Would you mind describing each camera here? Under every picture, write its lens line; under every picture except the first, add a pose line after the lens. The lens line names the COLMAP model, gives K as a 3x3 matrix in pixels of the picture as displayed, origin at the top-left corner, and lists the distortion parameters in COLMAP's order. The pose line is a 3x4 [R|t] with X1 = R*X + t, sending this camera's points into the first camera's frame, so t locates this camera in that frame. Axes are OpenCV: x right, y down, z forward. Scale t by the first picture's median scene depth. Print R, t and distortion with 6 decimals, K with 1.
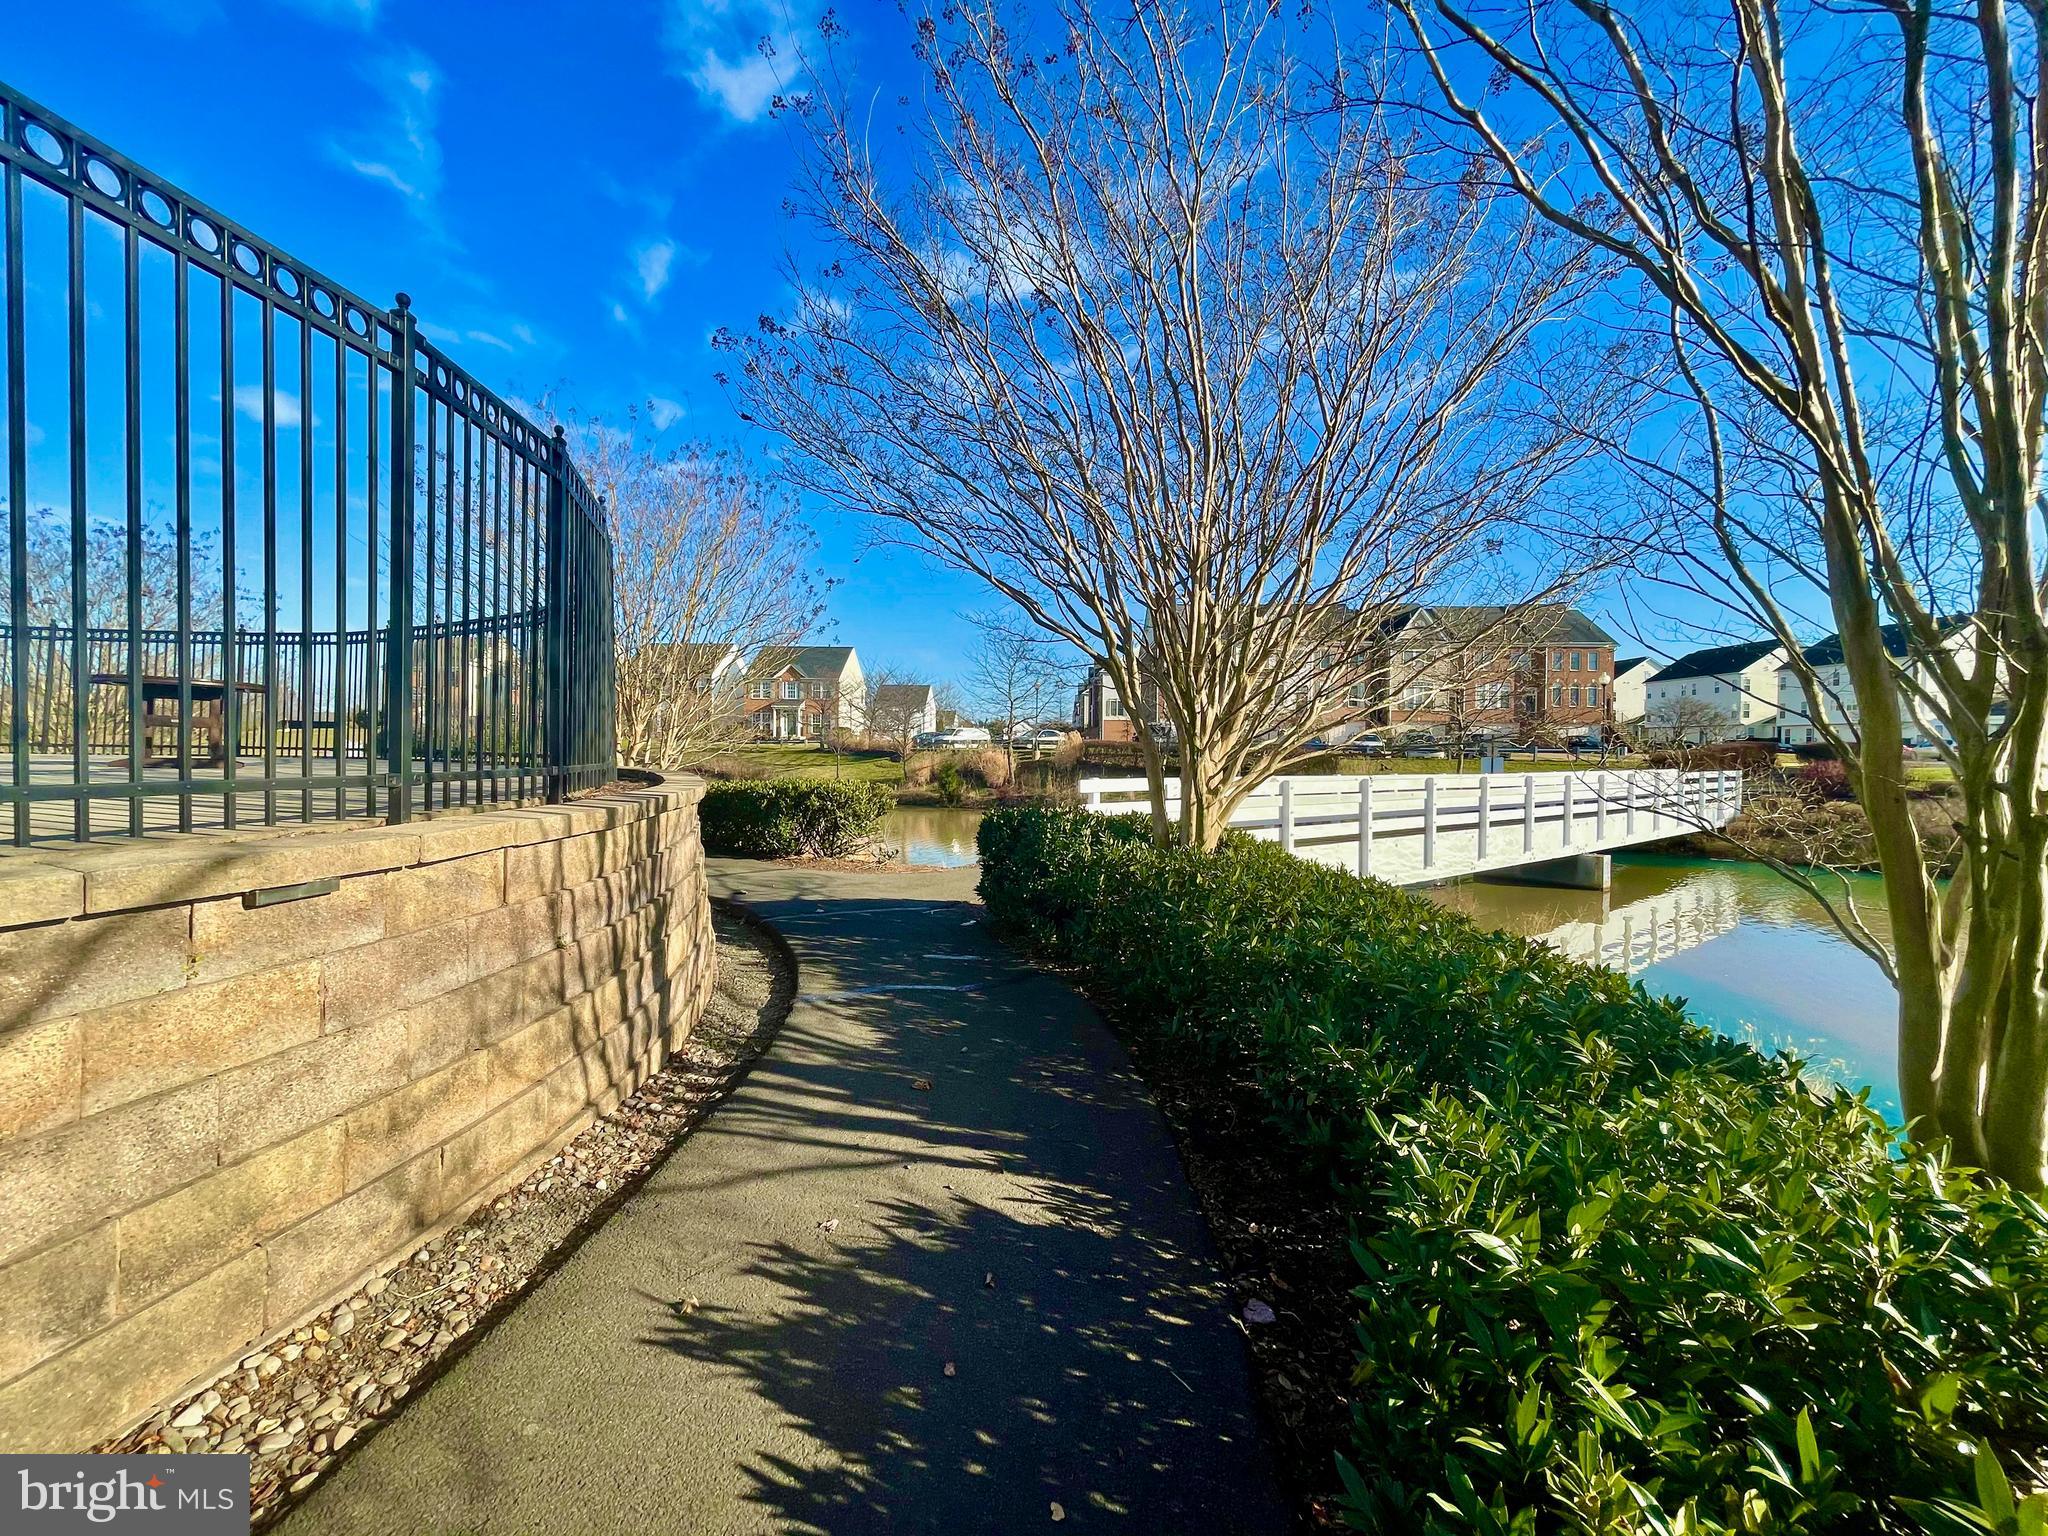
lens RADIAL K [[818.6, 0, 1023.5], [0, 818.6, 758.6], [0, 0, 1]] dist [-0.001423, 0.001007]
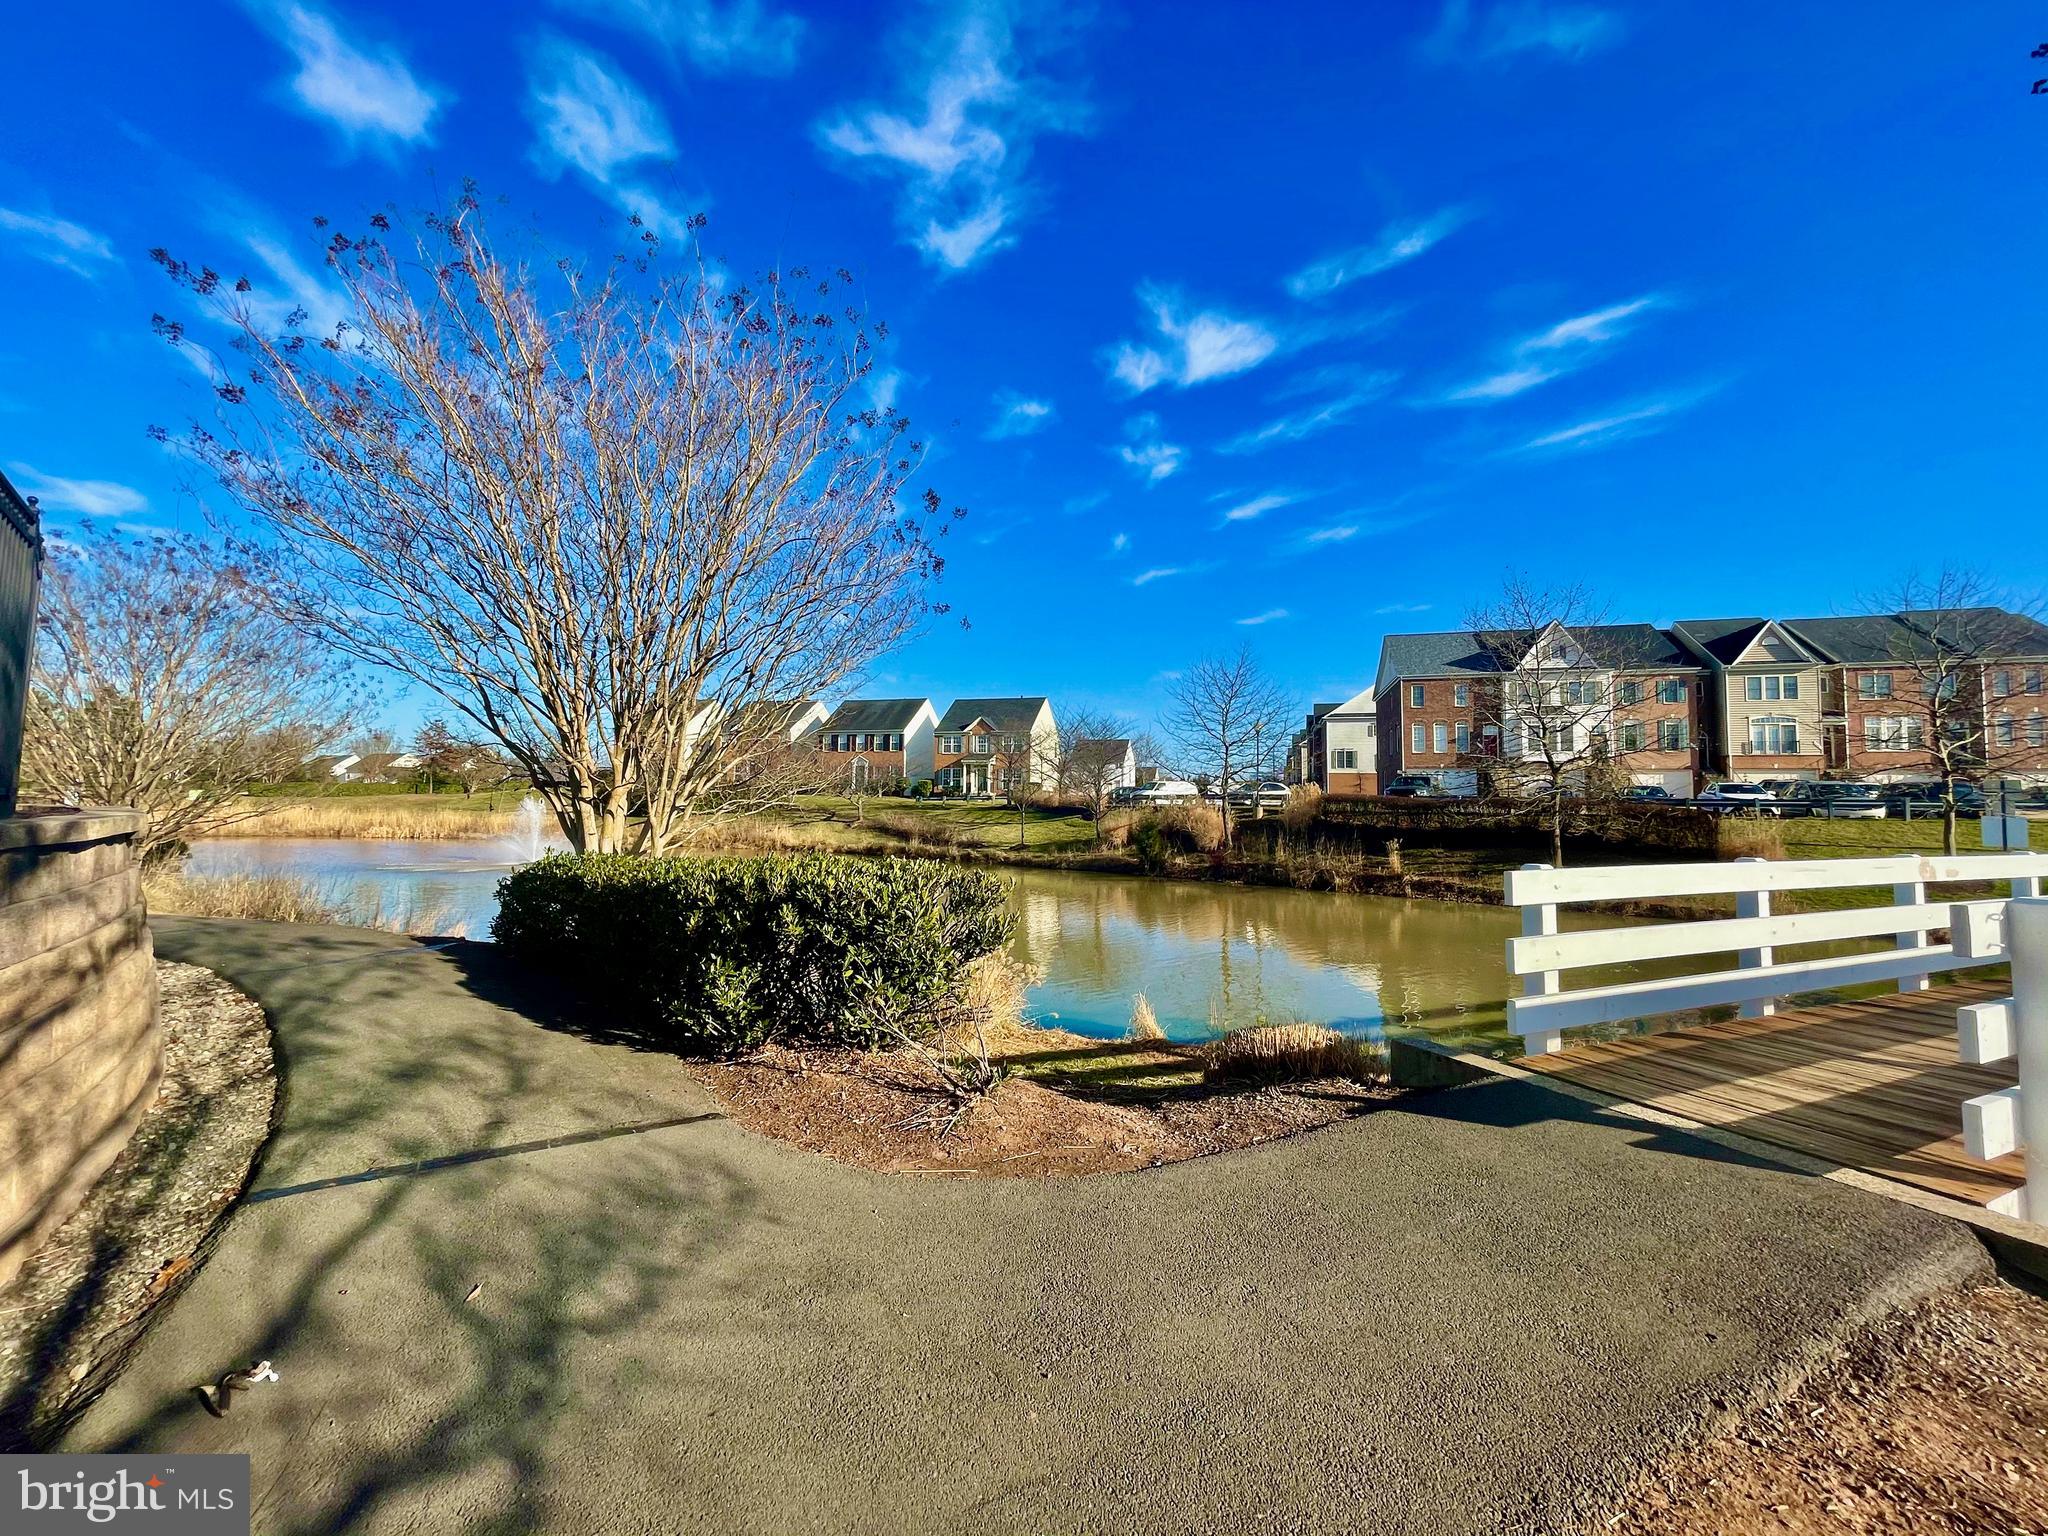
lens RADIAL K [[818.6, 0, 1023.5], [0, 818.6, 758.6], [0, 0, 1]] dist [-0.001423, 0.001007]
pose [[0.970382, -0.014298, -0.241153, -0.012196], [-0.002954, 0.997470, -0.071028, 0.000626], [0.241559, 0.069637, 0.967884, 0.136949]]
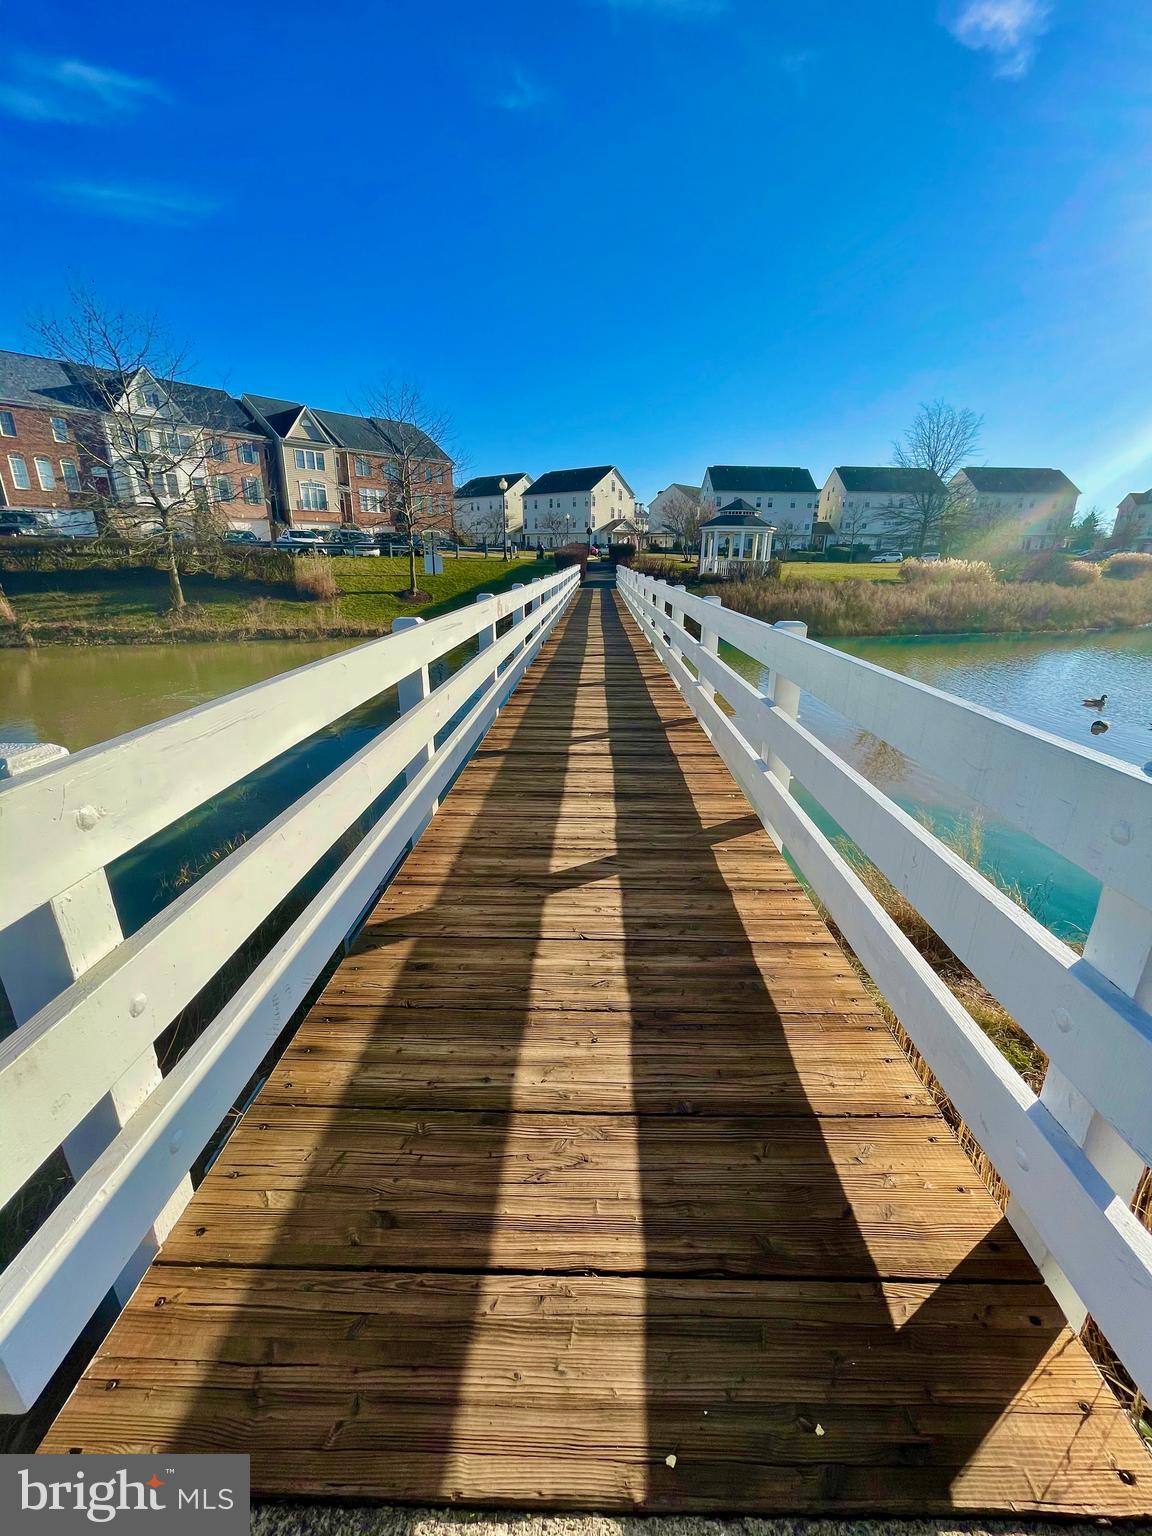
lens RADIAL K [[617.4, 0, 580.3], [0, 617.4, 756.4], [0, 0, 1]] dist [-0.000092, 0.000562]
pose [[0.631321, -0.244462, 0.735984, 0.018173], [0.006785, 0.950723, 0.309969, 0.000155], [-0.775492, -0.190696, 0.601870, 0.214304]]
